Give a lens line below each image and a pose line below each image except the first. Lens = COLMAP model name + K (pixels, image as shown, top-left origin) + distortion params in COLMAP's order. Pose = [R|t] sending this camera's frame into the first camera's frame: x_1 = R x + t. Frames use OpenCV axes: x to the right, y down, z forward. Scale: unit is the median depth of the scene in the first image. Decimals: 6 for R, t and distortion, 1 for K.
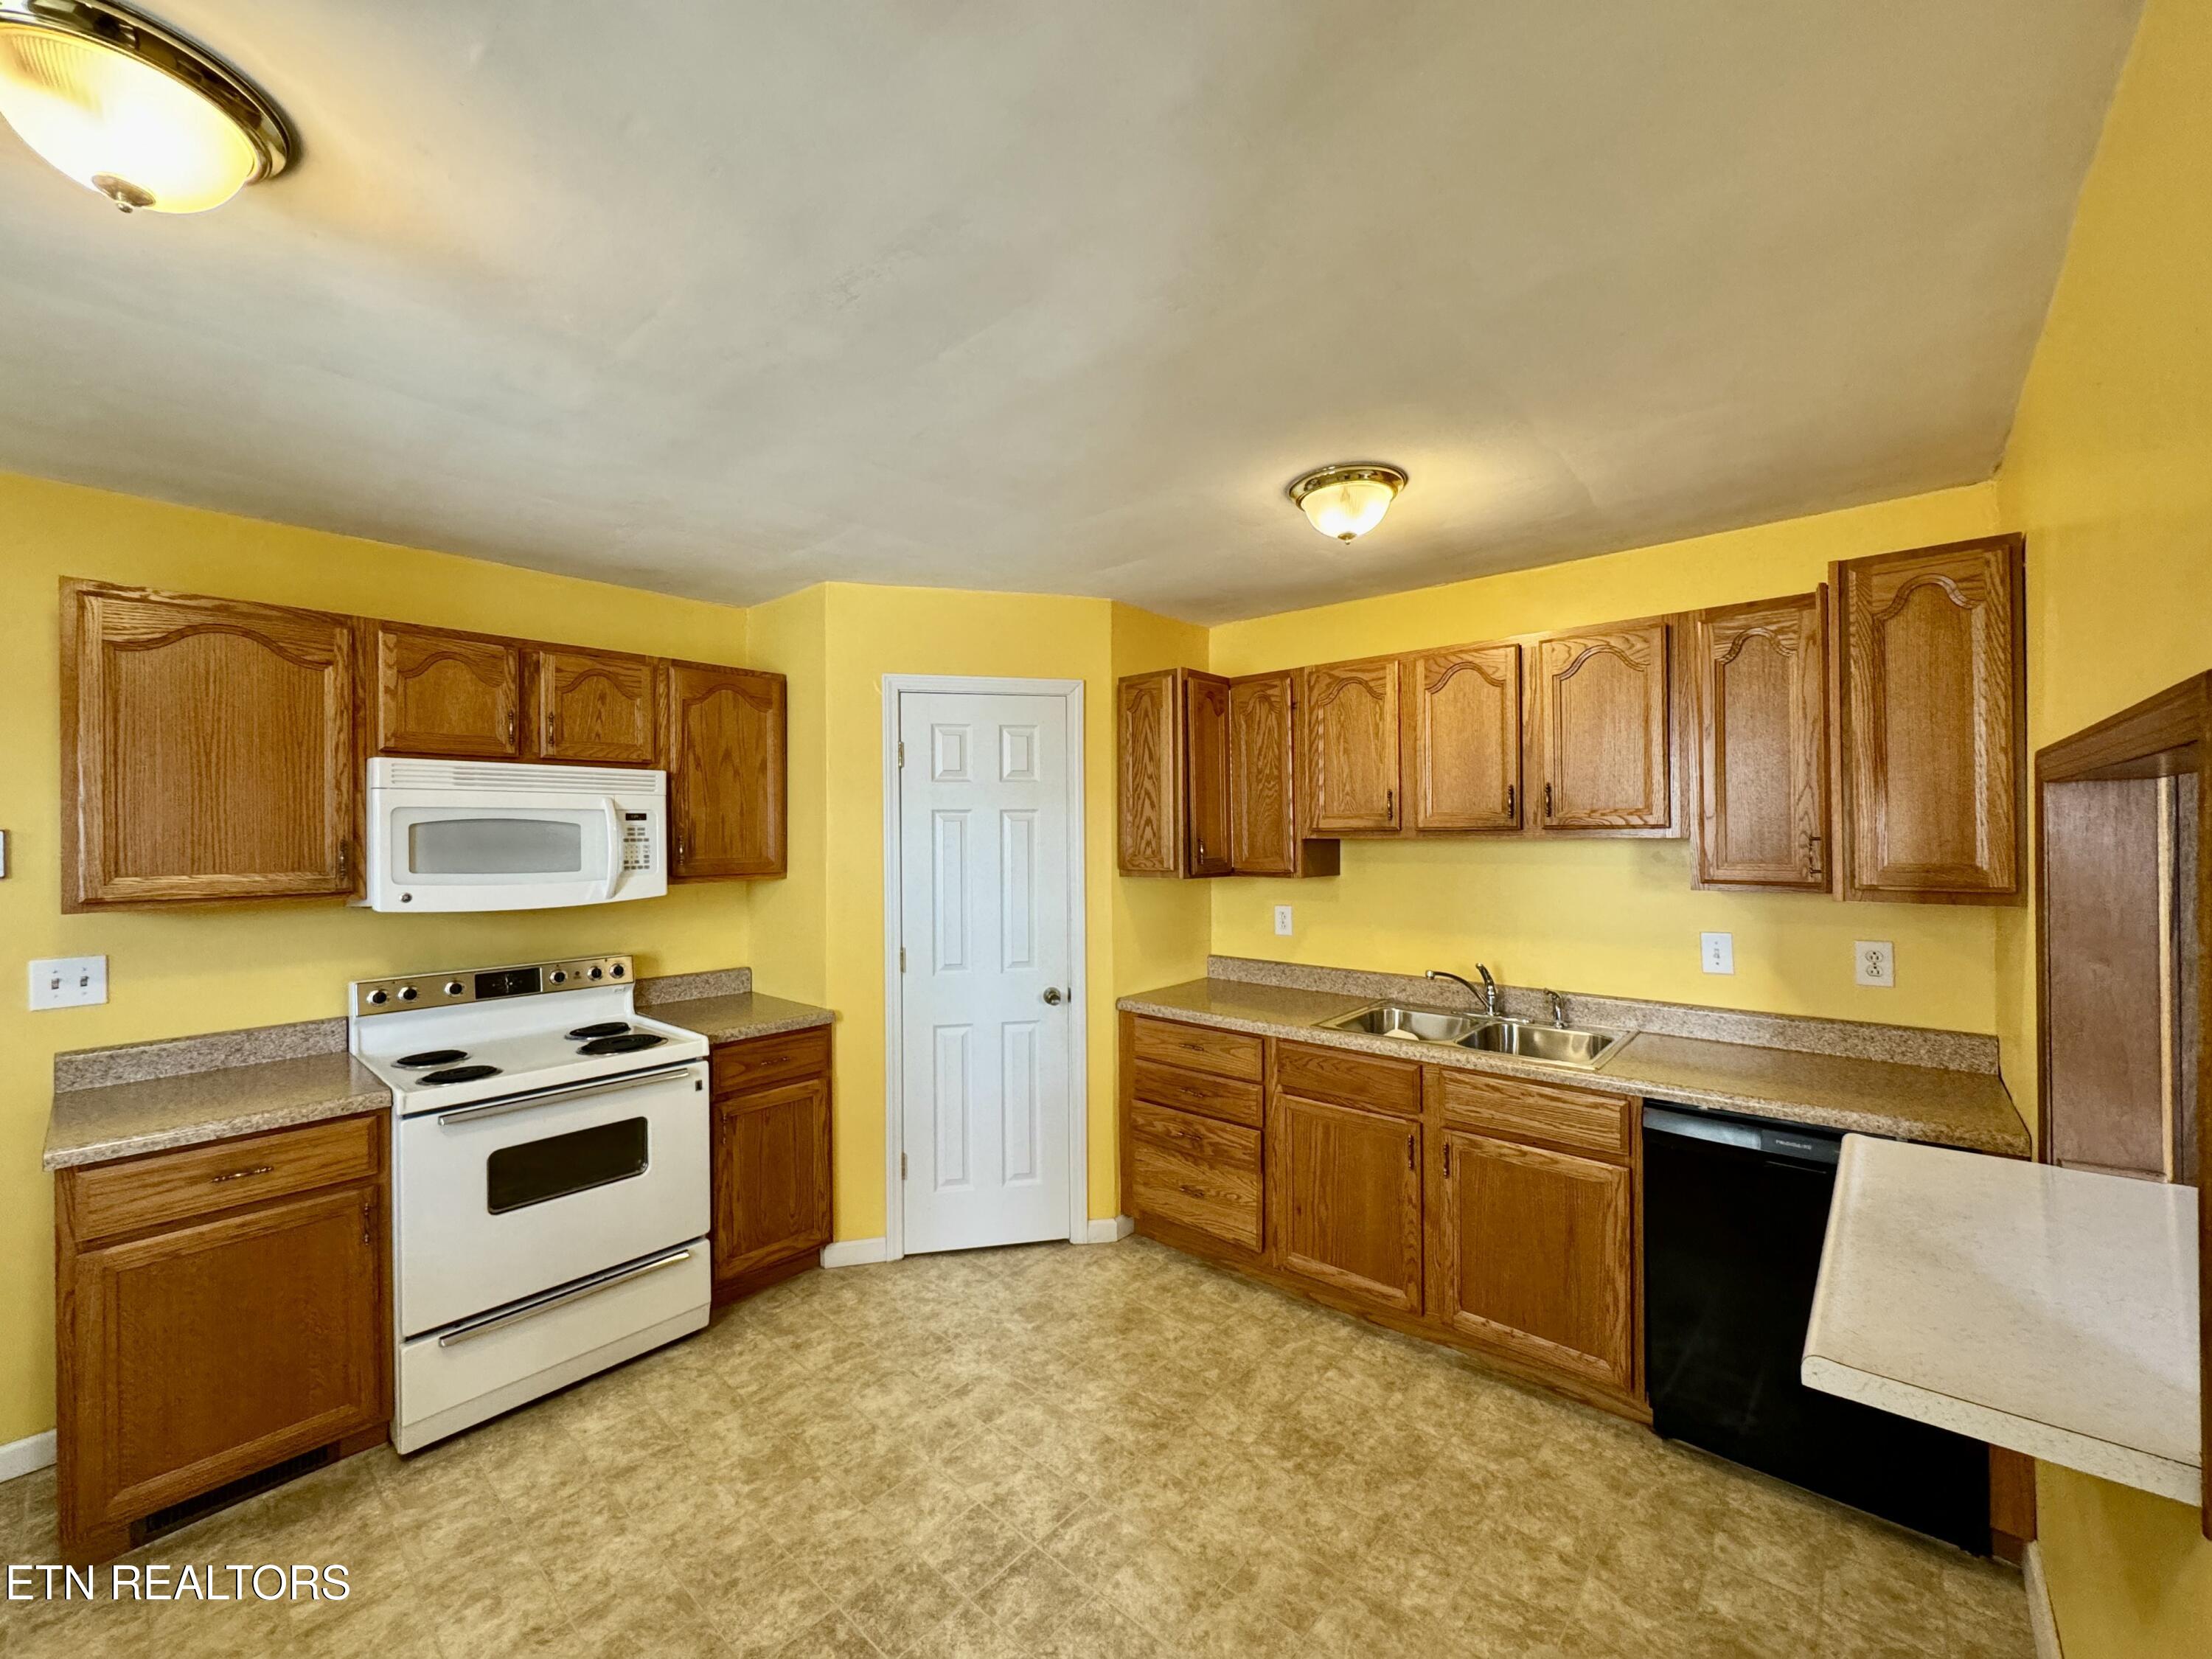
lens RADIAL K [[879.3, 0, 1103.9], [0, 879.3, 829.1], [0, 0, 1]] dist [-0.000791, -0.000122]
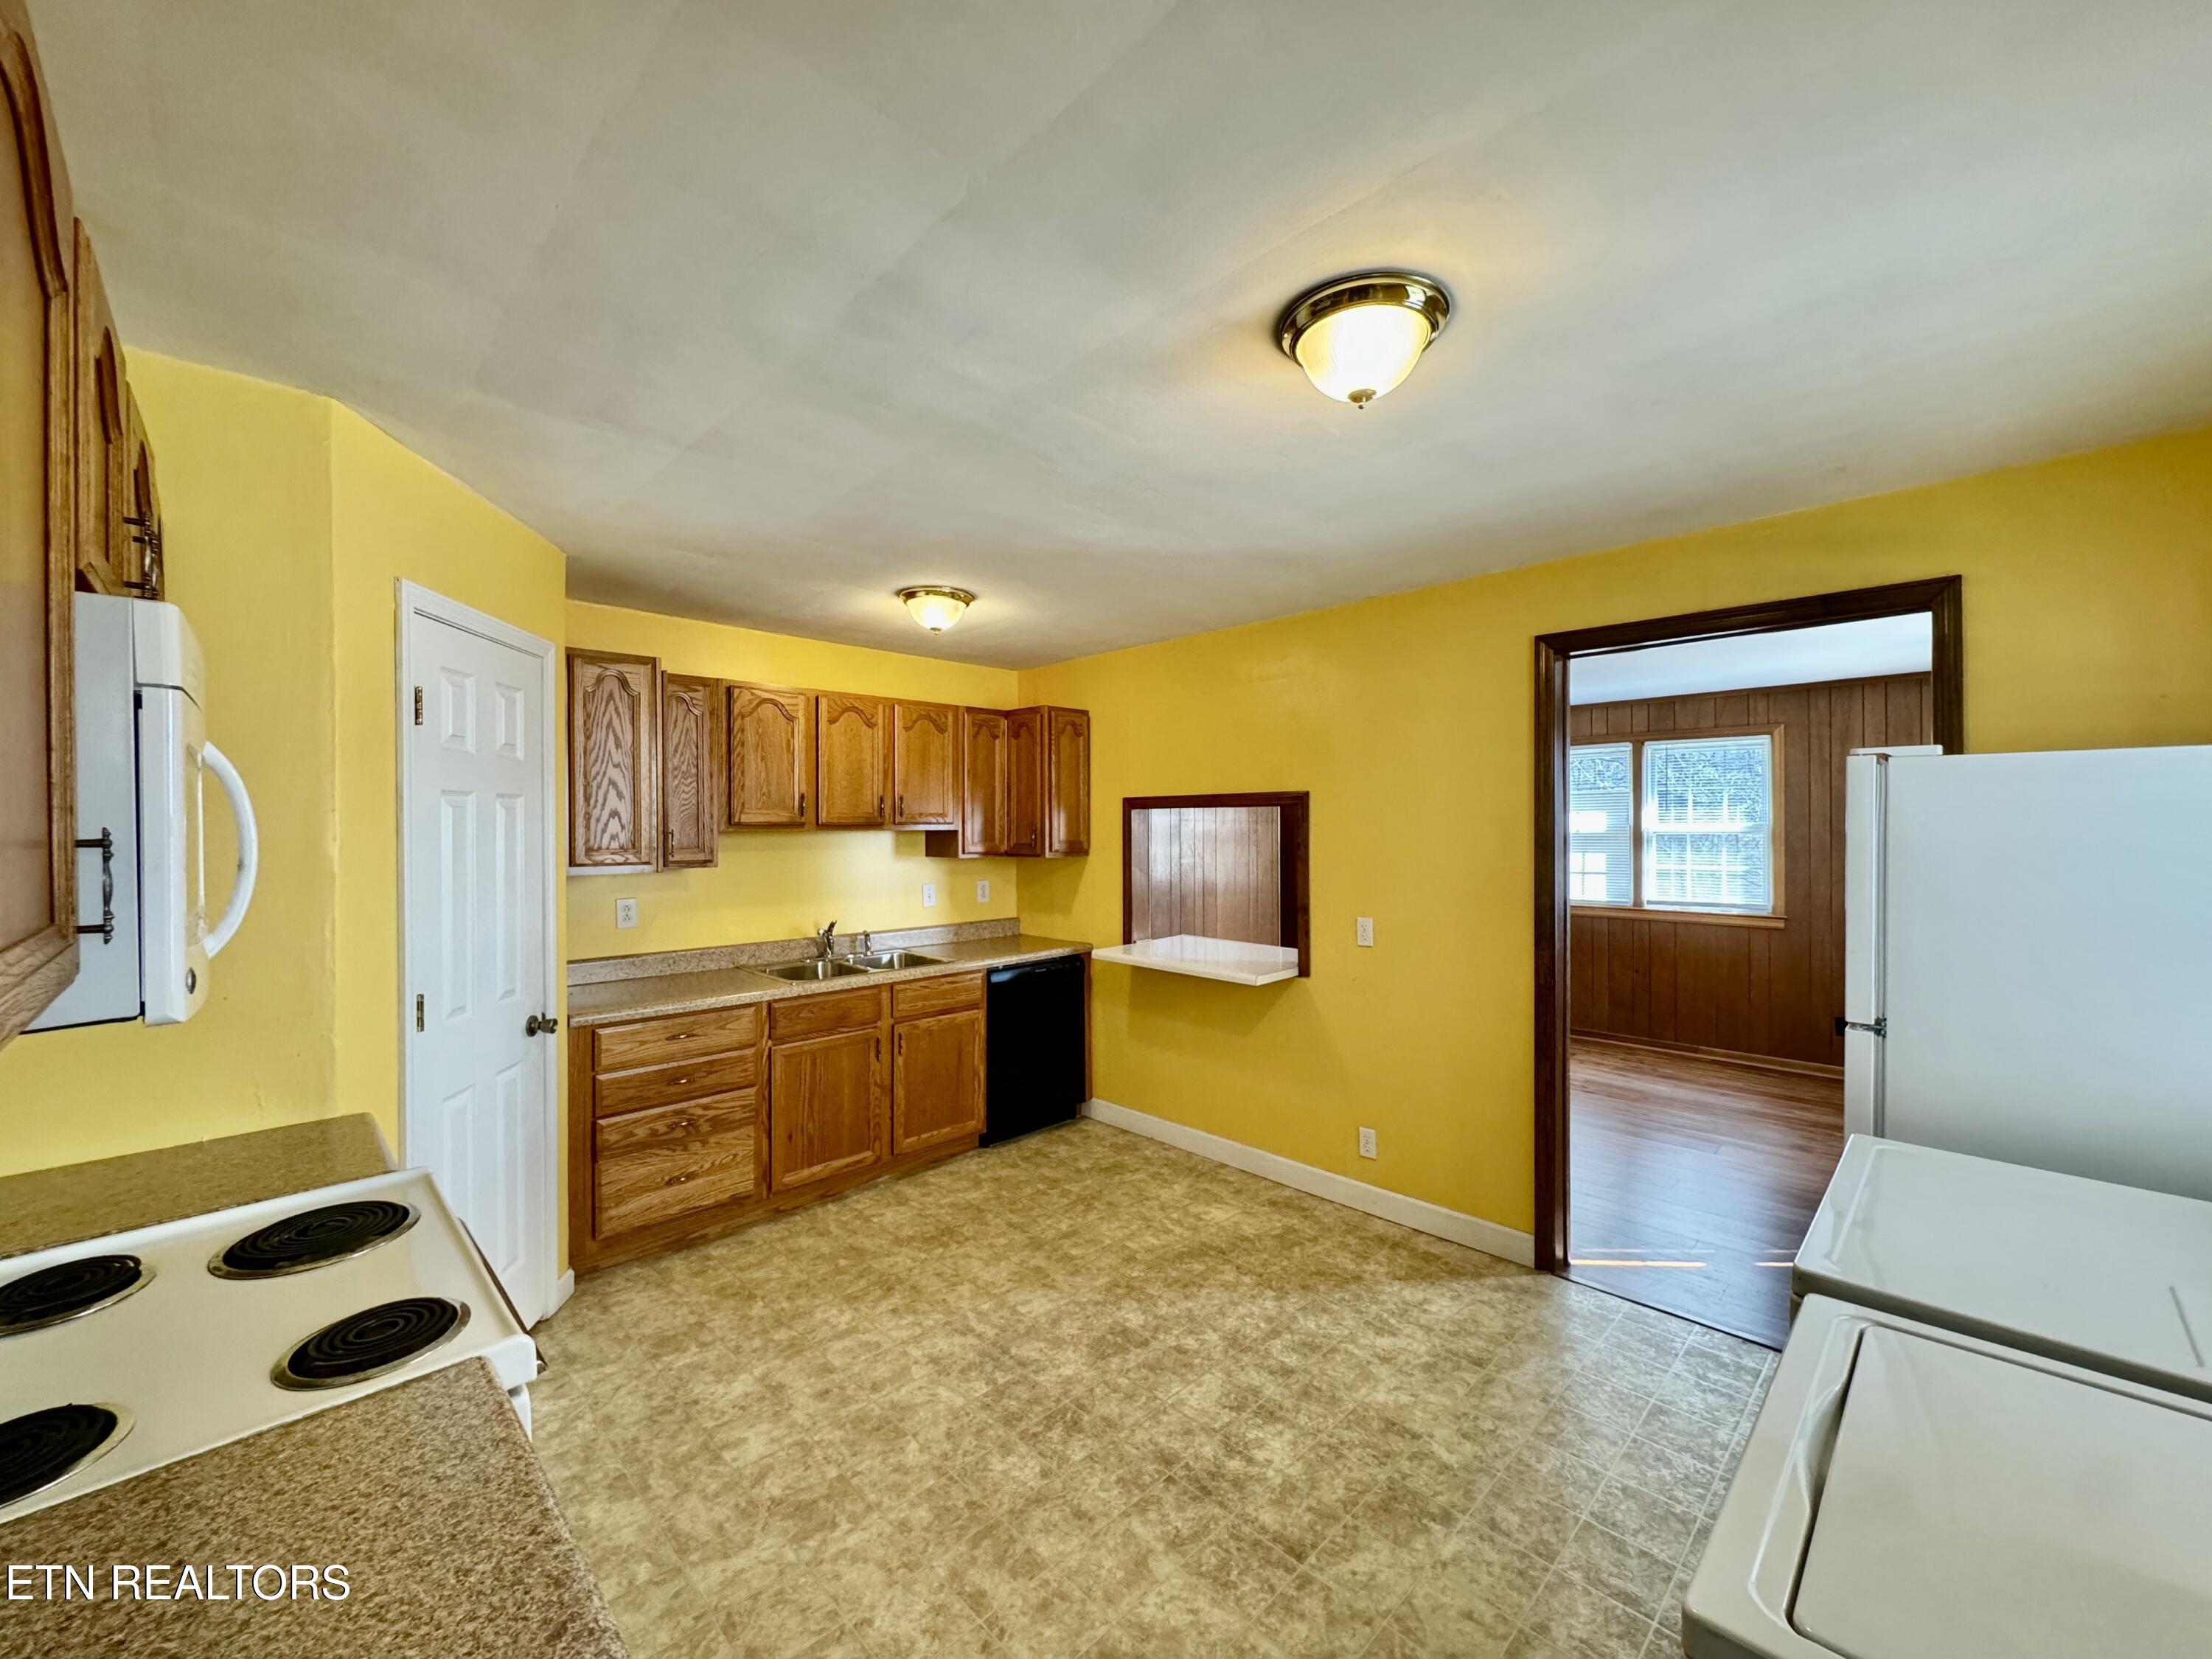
lens RADIAL K [[879.3, 0, 1103.9], [0, 879.3, 829.1], [0, 0, 1]] dist [-0.000791, -0.000122]
pose [[0.069296, 0.003485, 0.997590, -1.045316], [-0.004151, 0.999986, -0.003205, 0.010823], [-0.997588, -0.003919, 0.069309, 0.526186]]
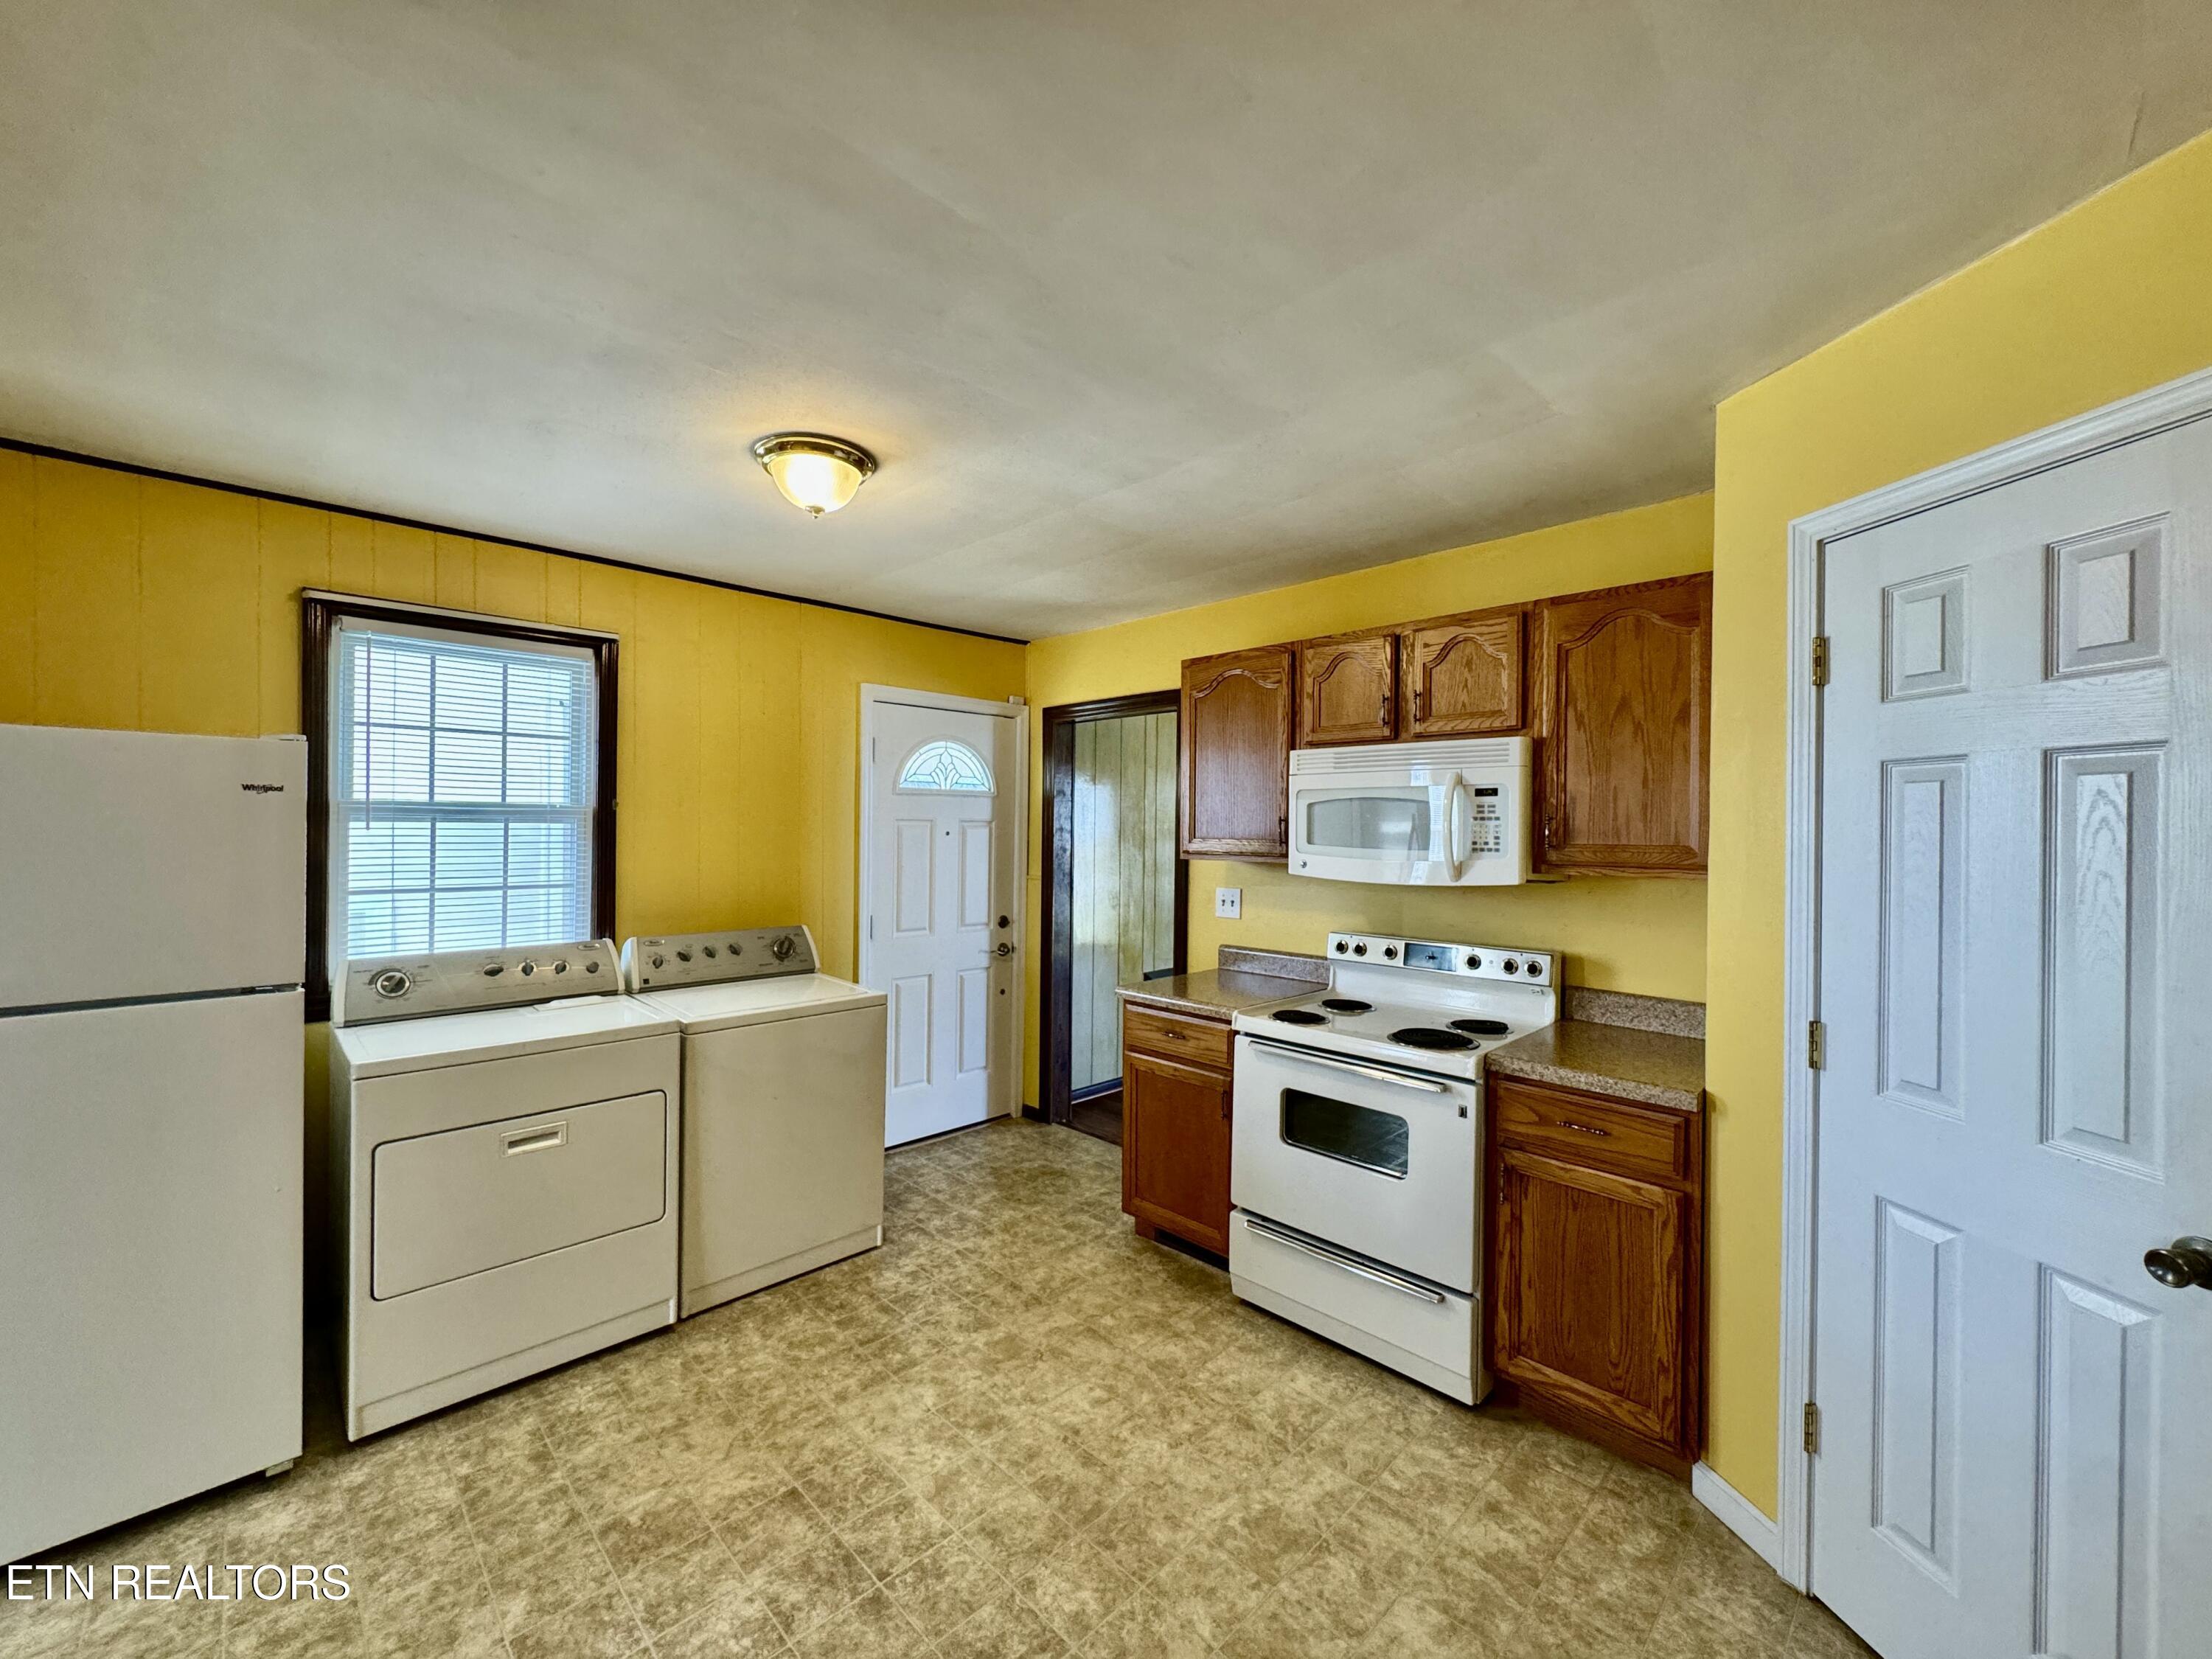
lens RADIAL K [[879.3, 0, 1103.9], [0, 879.3, 829.1], [0, 0, 1]] dist [-0.000791, -0.000122]
pose [[-0.062676, 0.011823, -0.997964, 0.400577], [-0.001876, 0.999927, 0.011964, 0.014143], [0.998032, 0.002622, -0.062649, 0.728518]]
